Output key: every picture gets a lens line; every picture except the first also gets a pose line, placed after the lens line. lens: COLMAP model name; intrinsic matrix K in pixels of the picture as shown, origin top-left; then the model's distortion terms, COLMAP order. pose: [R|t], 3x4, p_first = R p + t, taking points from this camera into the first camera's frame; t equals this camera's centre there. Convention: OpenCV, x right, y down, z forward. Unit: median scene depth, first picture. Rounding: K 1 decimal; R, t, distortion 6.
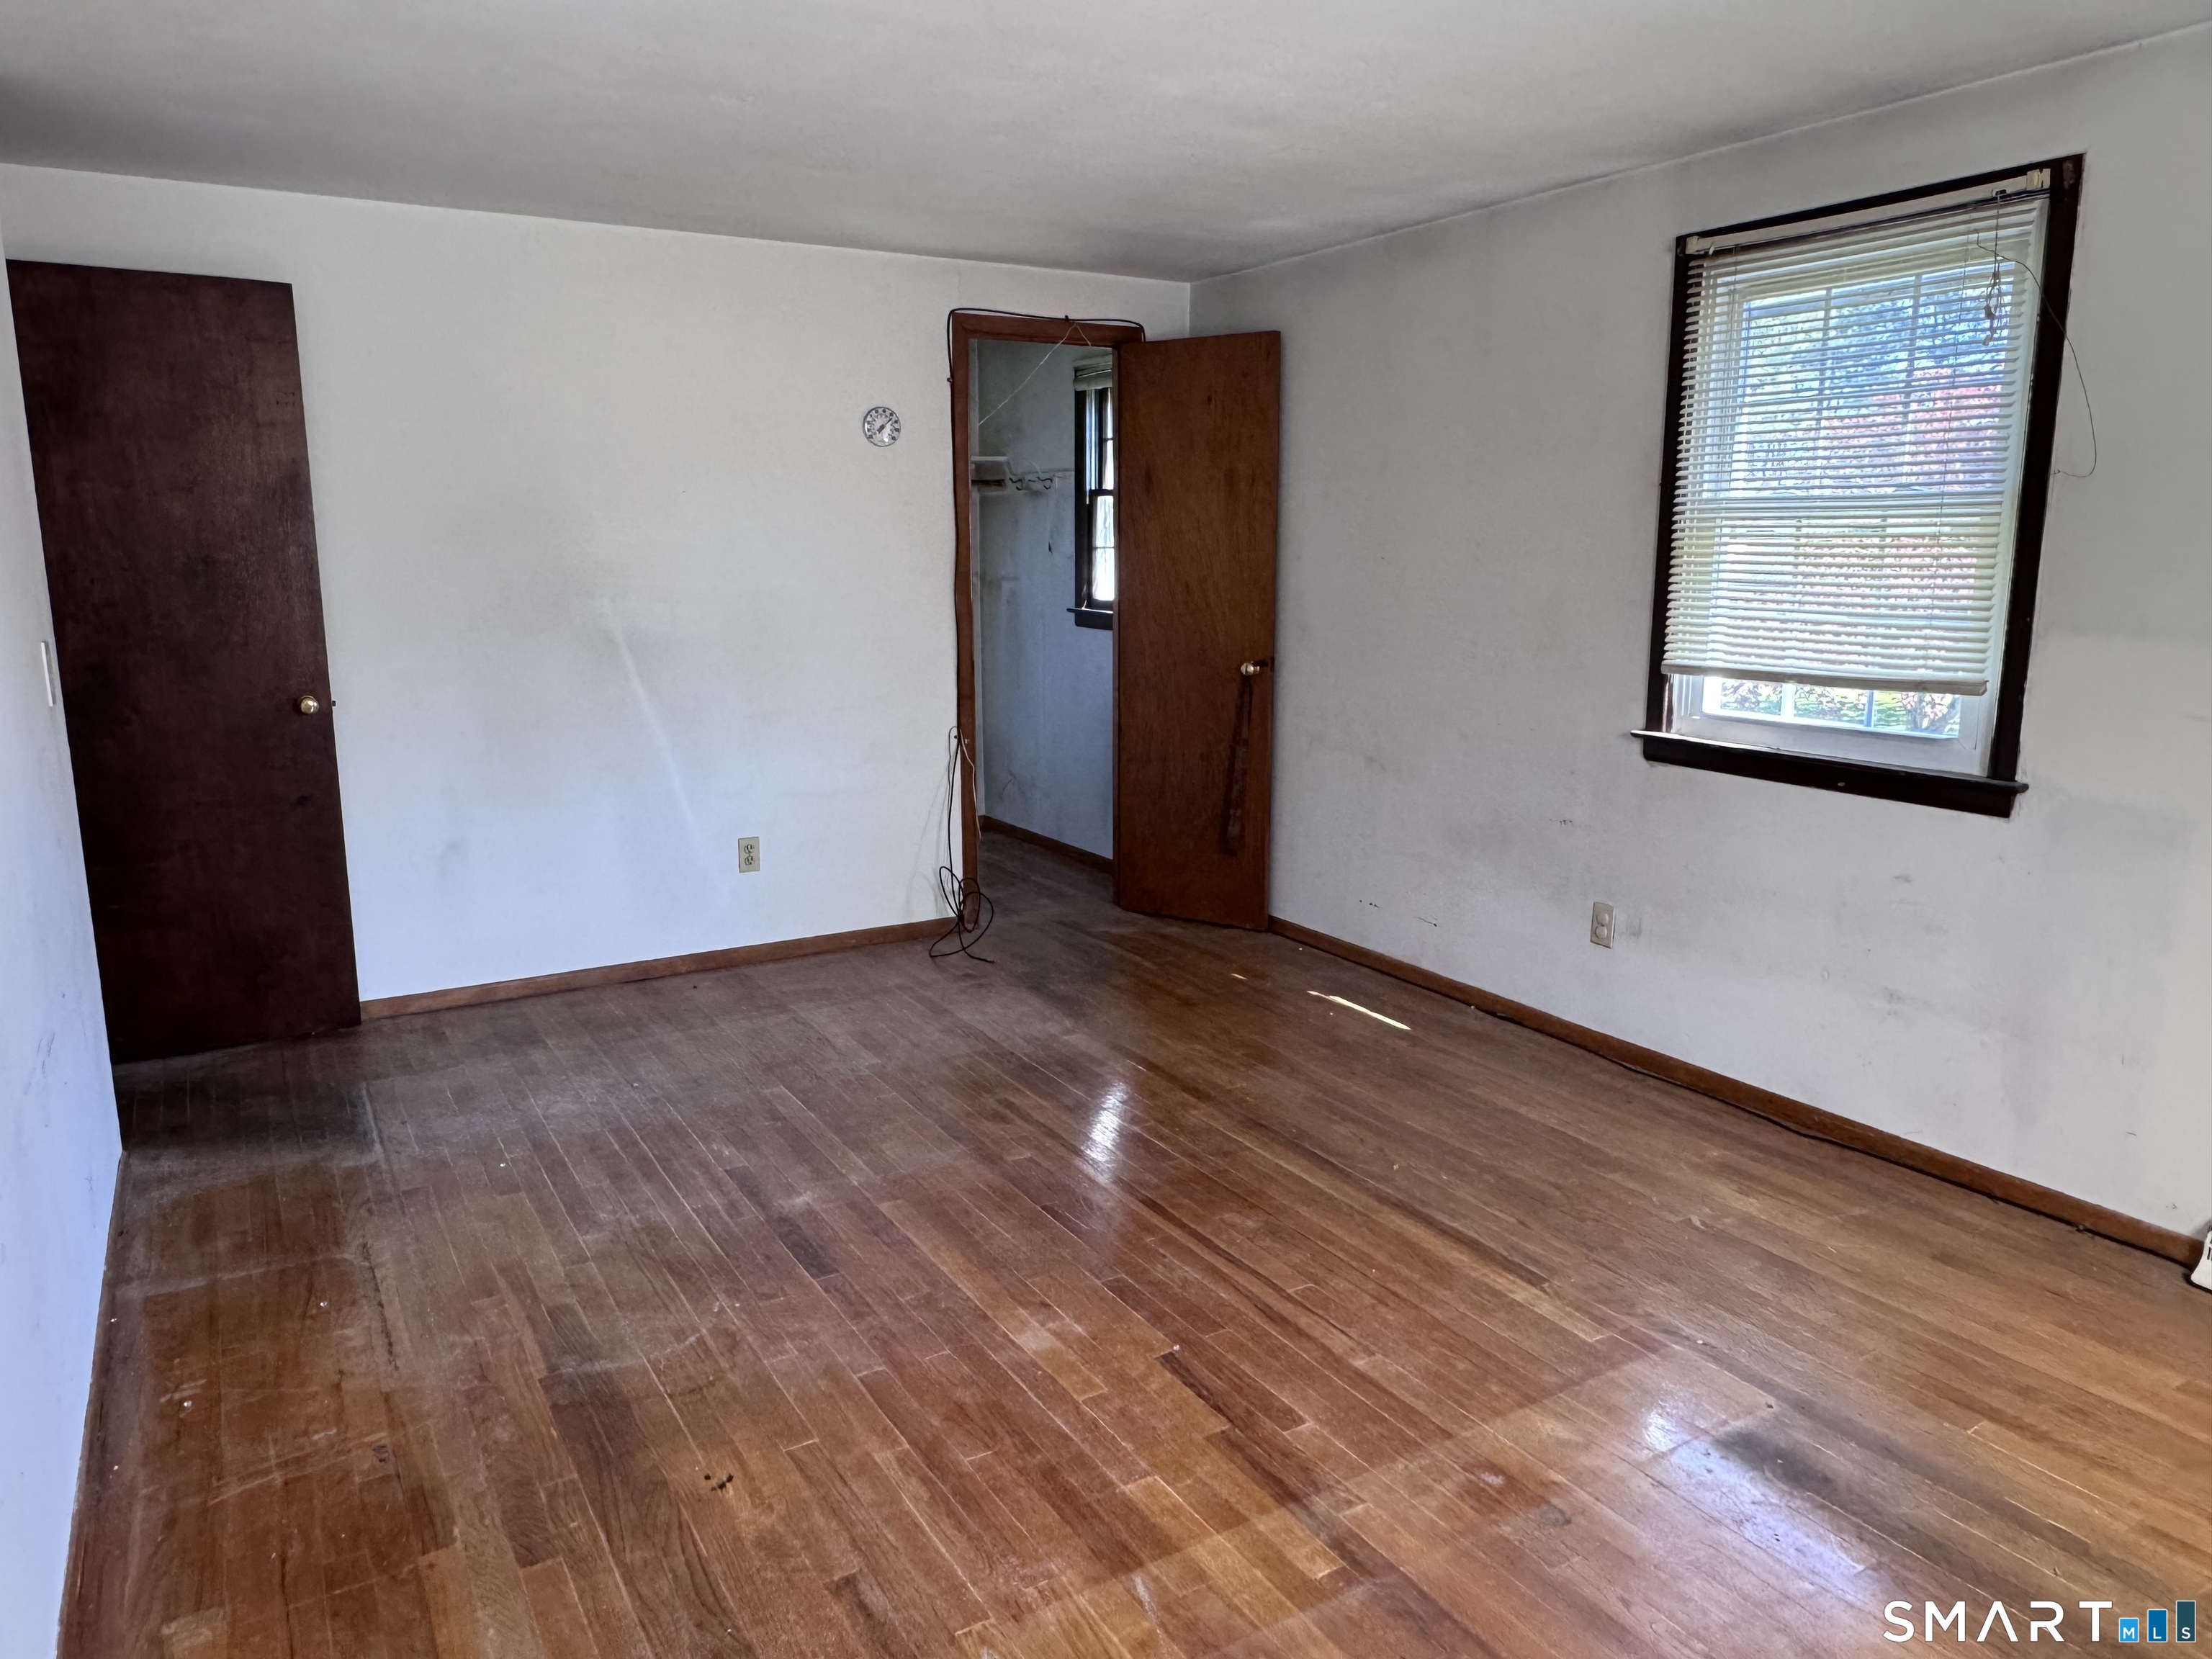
lens RADIAL K [[1487.8, 0, 1096.2], [0, 1487.8, 825.8], [0, 0, 1]] dist [-0.004230, -0.000333]
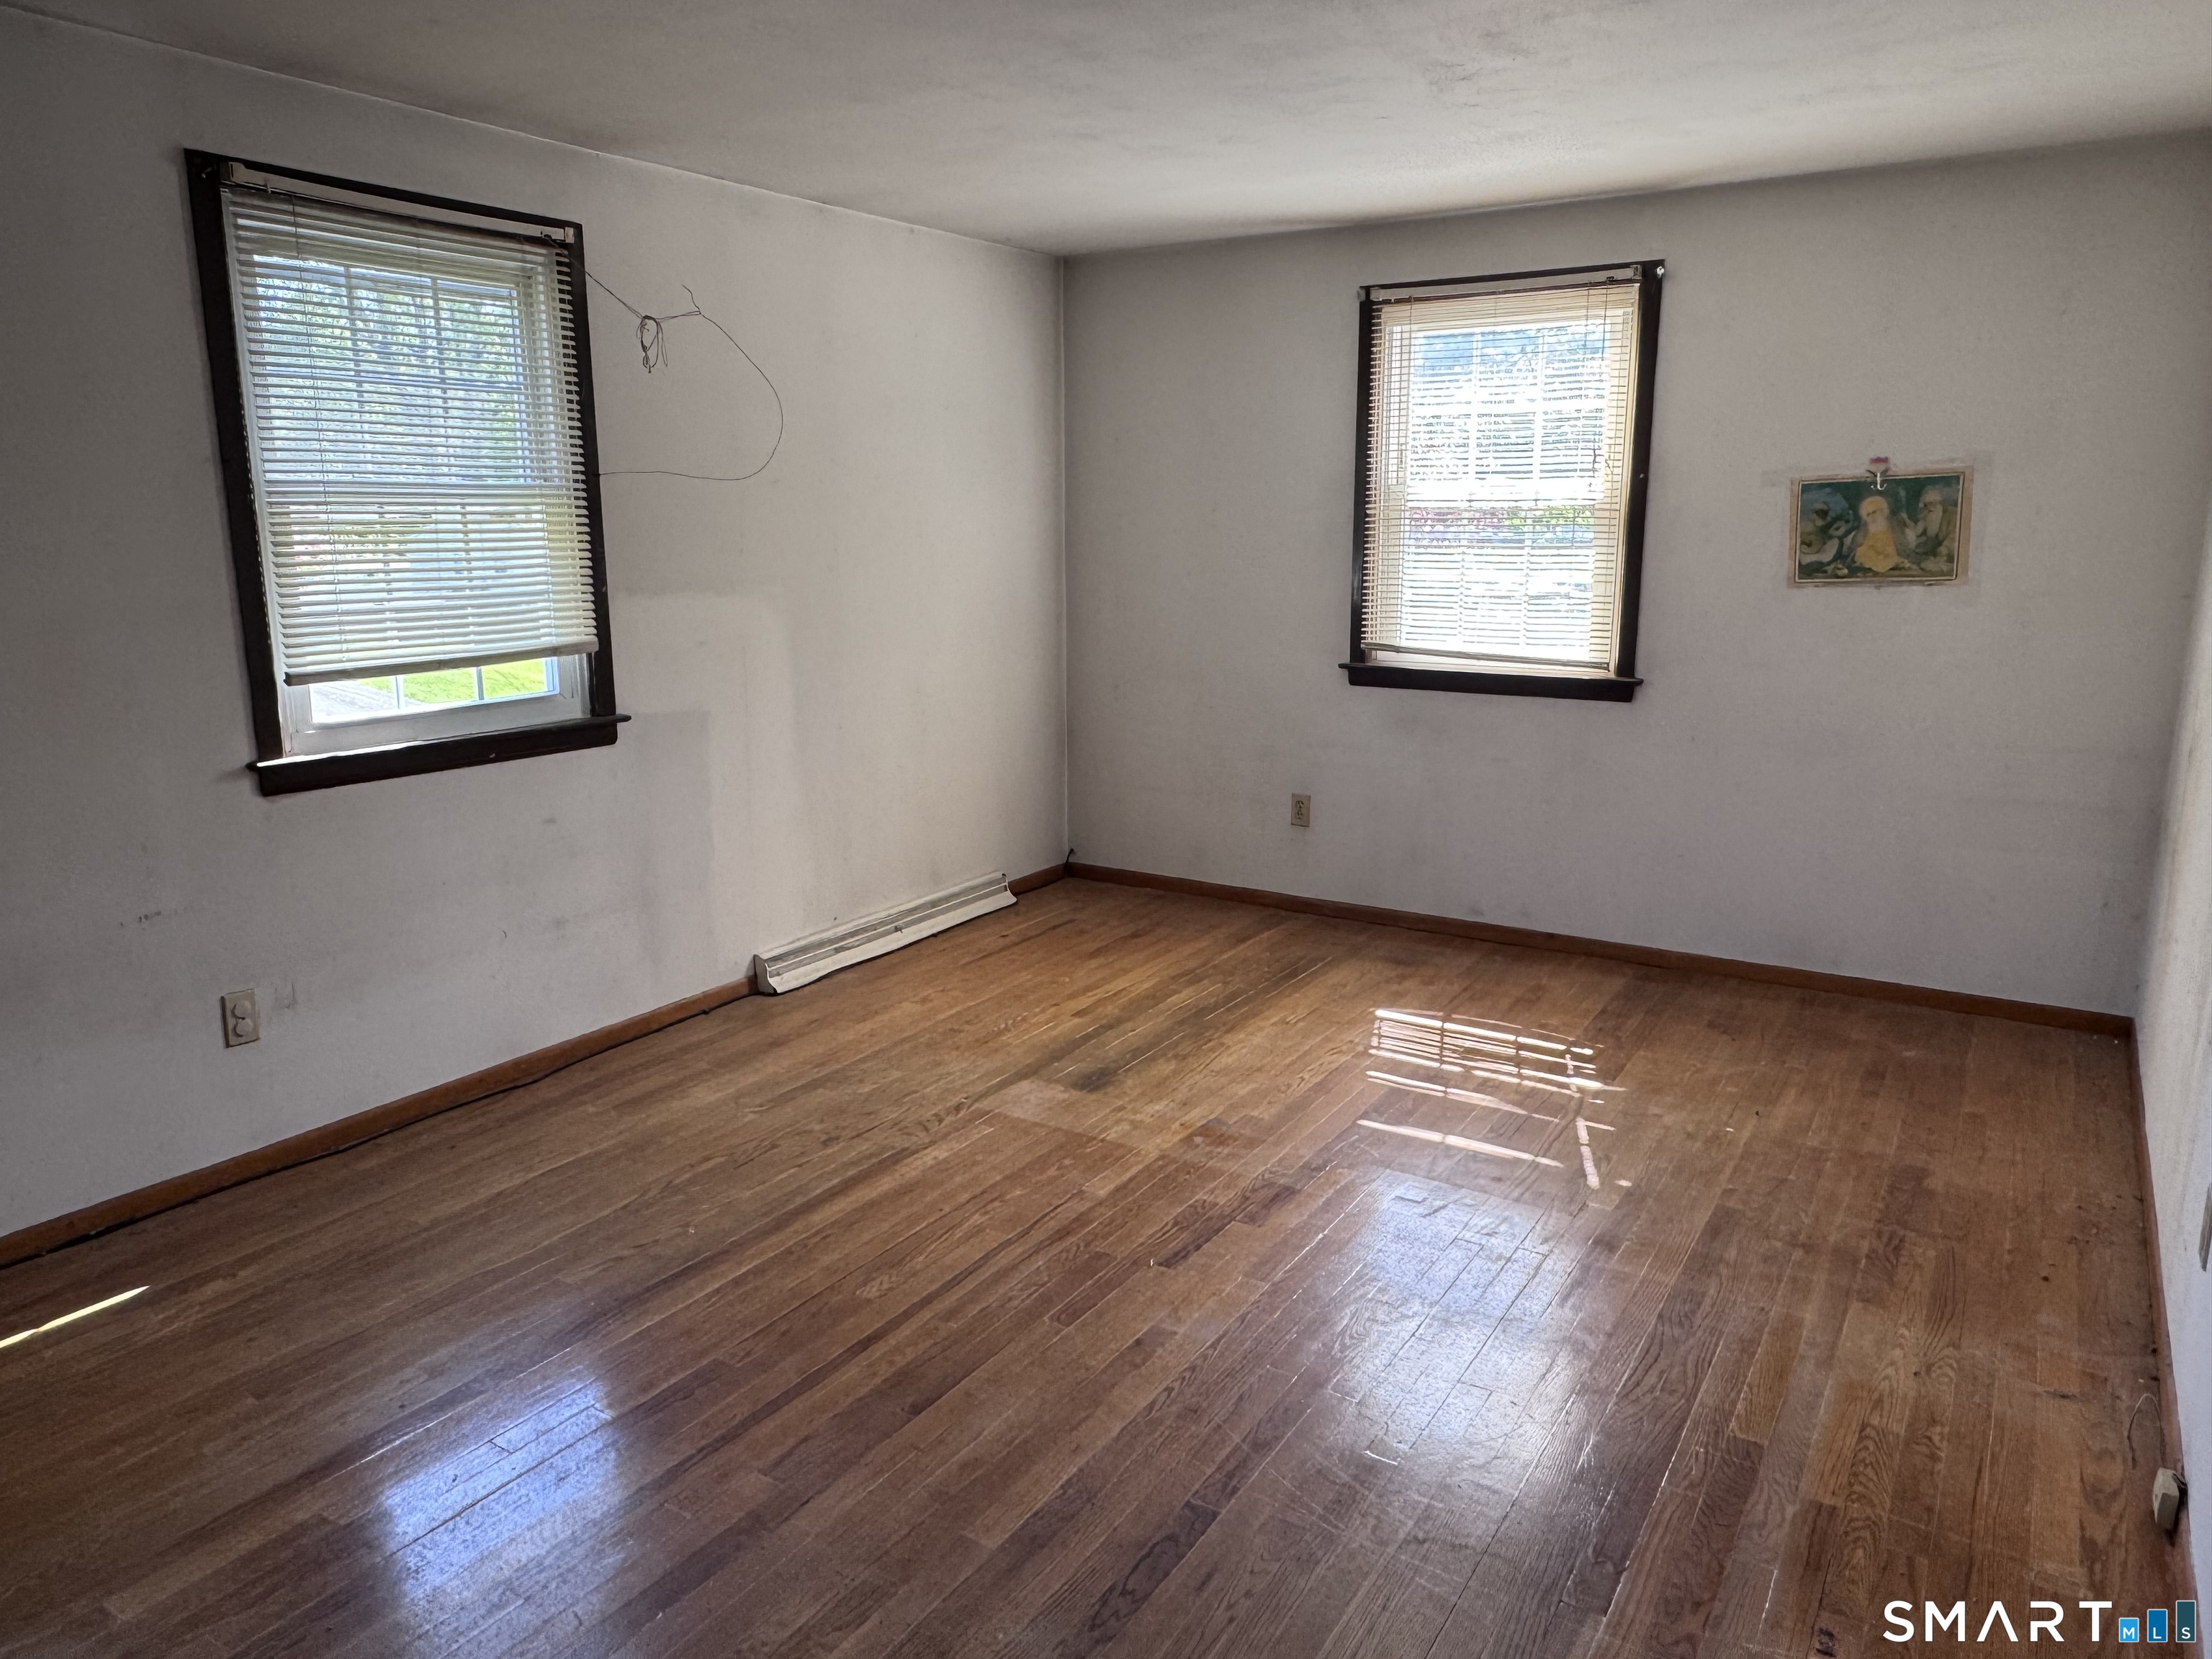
lens RADIAL K [[1487.8, 0, 1096.4], [0, 1487.8, 829.1], [0, 0, 1]] dist [-0.004230, -0.000333]
pose [[-0.446956, -0.181115, 0.876029, -0.687079], [0.172340, 0.943511, 0.282995, -0.222100], [-0.877798, 0.277461, -0.390495, 1.135715]]
